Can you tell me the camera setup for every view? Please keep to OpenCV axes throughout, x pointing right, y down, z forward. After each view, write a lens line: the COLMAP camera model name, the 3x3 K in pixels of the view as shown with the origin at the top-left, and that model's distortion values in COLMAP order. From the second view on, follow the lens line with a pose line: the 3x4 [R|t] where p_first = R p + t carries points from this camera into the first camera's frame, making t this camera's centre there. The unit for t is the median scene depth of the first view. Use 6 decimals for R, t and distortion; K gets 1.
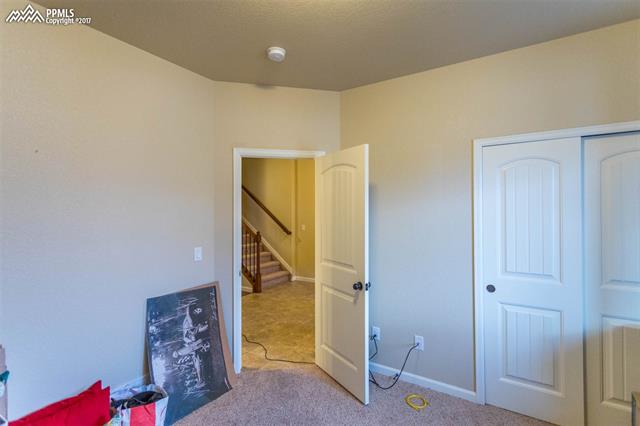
lens RADIAL K [[302.6, 0, 320.9], [0, 302.6, 209.8], [0, 0, 1]] dist [0.003088, 0.001007]
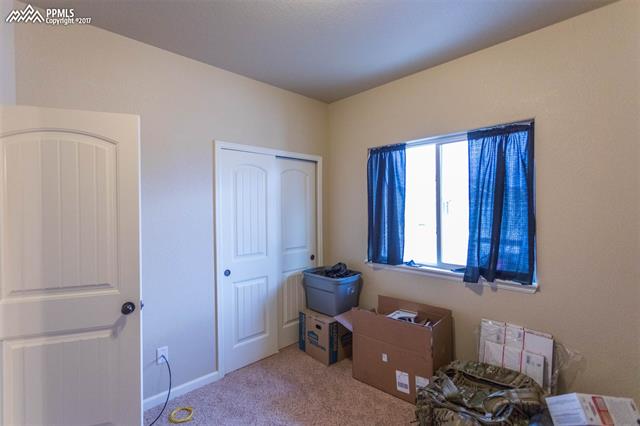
lens RADIAL K [[302.6, 0, 320.9], [0, 302.6, 209.8], [0, 0, 1]] dist [0.003088, 0.001007]
pose [[0.233273, -0.006273, 0.972391, -0.477087], [0.007398, 0.999962, 0.004676, 0.016501], [-0.972383, 0.006103, 0.233310, 0.382944]]
